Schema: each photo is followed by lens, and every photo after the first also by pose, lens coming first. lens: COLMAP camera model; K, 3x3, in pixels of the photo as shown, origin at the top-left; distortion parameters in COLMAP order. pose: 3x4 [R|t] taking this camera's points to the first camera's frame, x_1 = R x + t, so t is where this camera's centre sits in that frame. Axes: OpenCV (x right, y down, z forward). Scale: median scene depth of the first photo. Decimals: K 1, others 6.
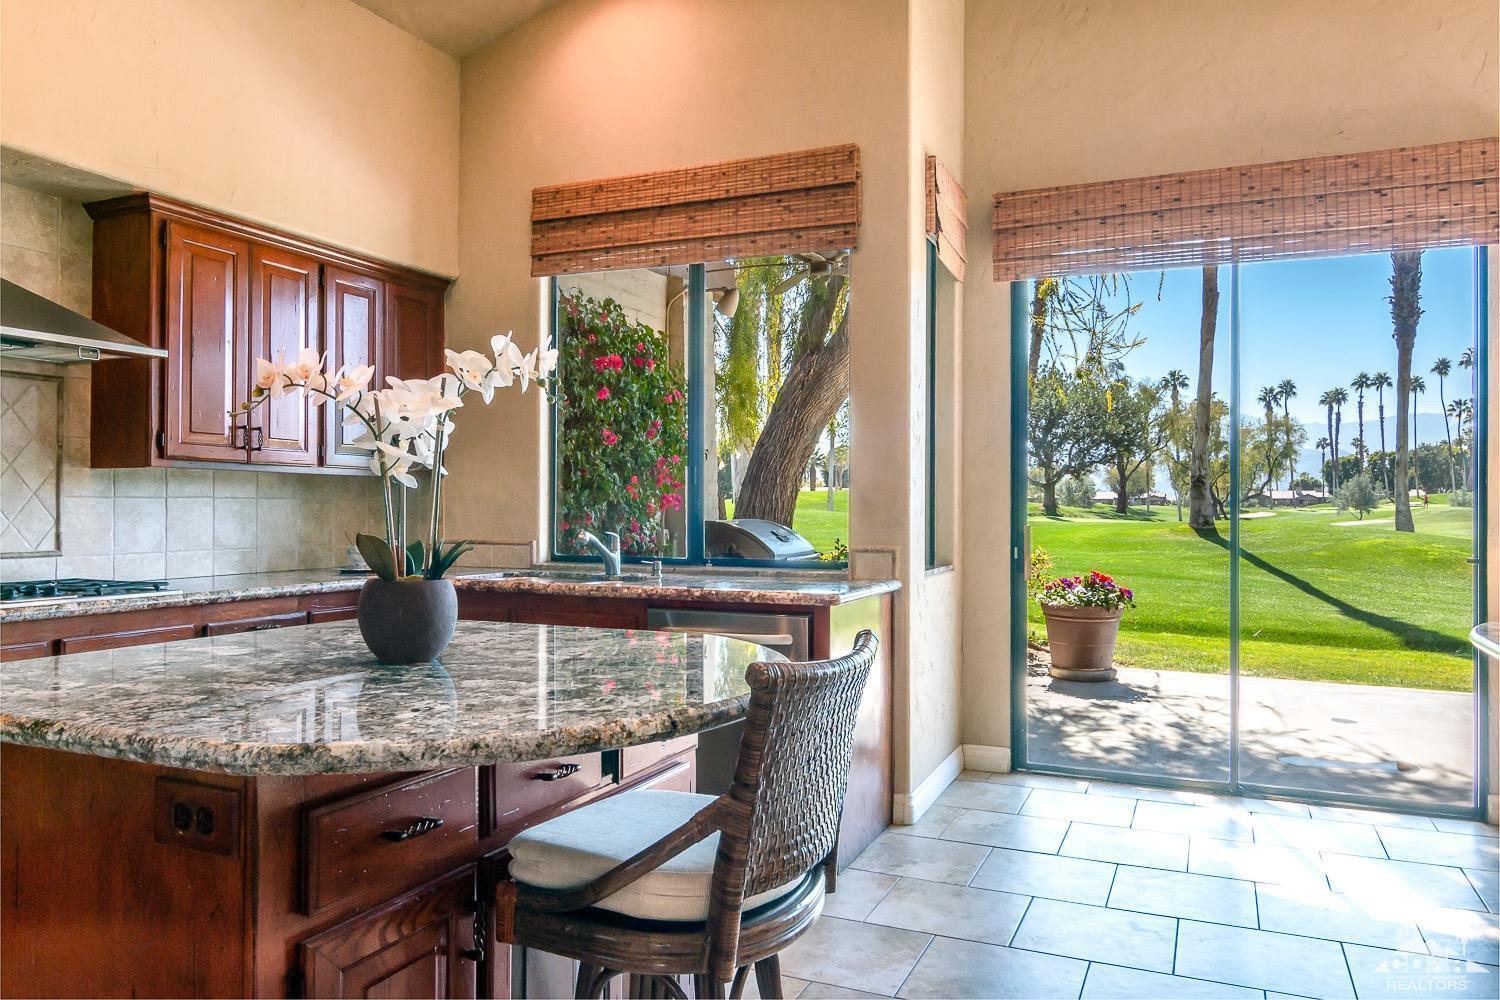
lens RADIAL K [[1064.3, 0, 752.2], [0, 1064.3, 502.1], [0, 0, 1]] dist [0.002669, 0.002903]
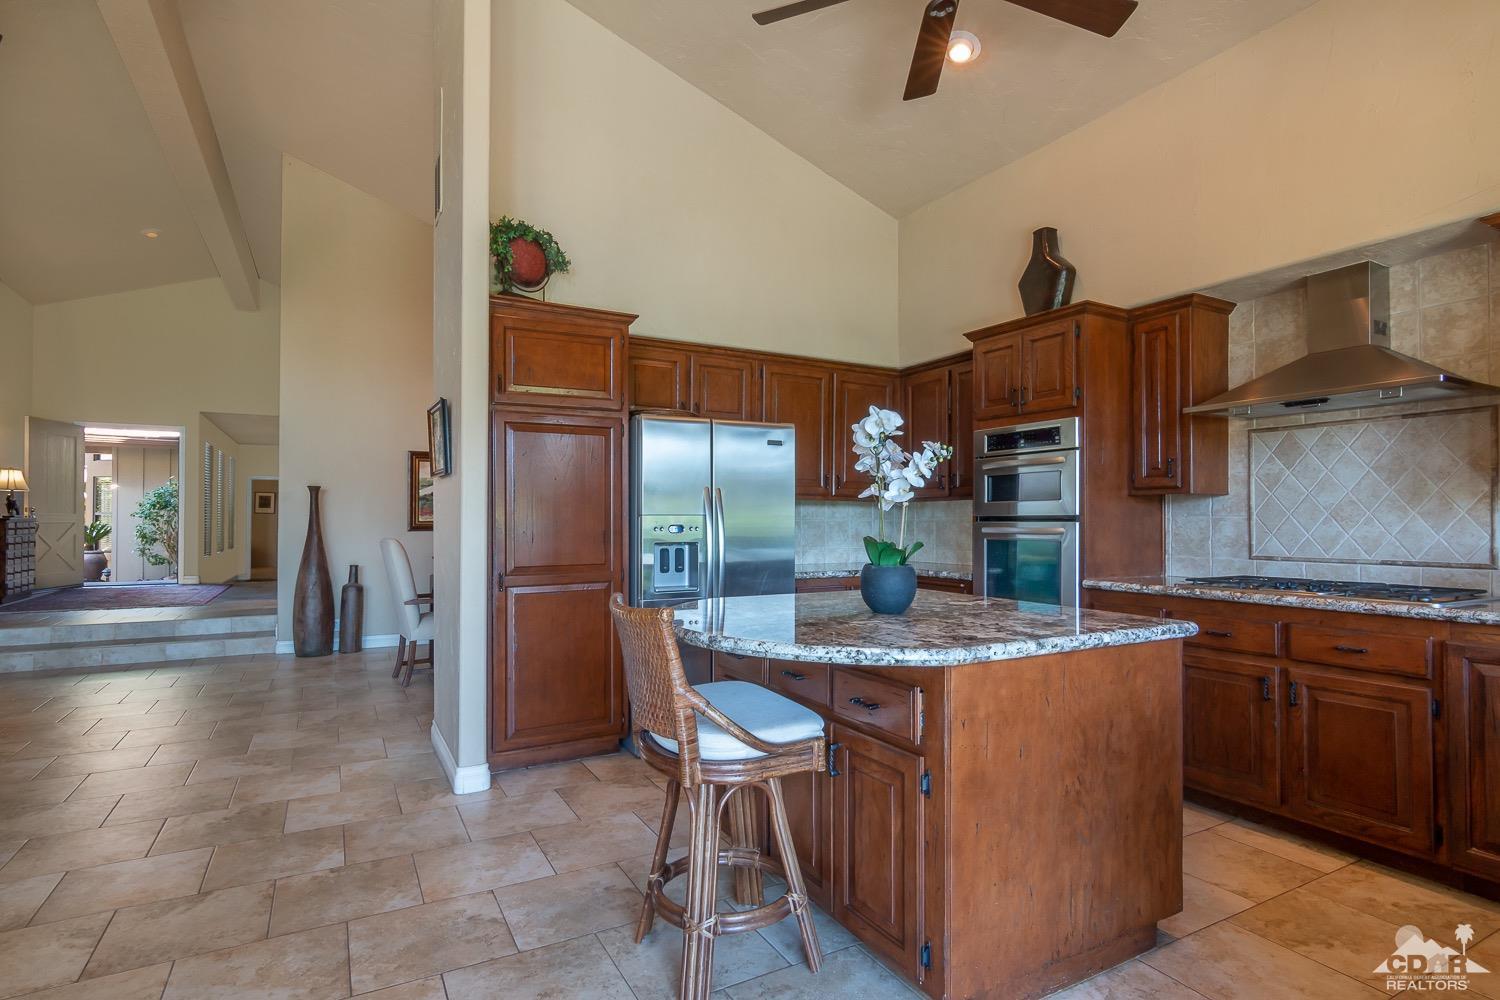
lens RADIAL K [[760.3, 0, 749.4], [0, 760.3, 508.0], [0, 0, 1]] dist [-0.000389, 0.000235]
pose [[-0.610242, -0.014718, -0.792078, 0.438283], [0.002291, 0.999790, -0.020343, 0.002092], [0.792212, -0.014229, -0.610081, 0.883702]]
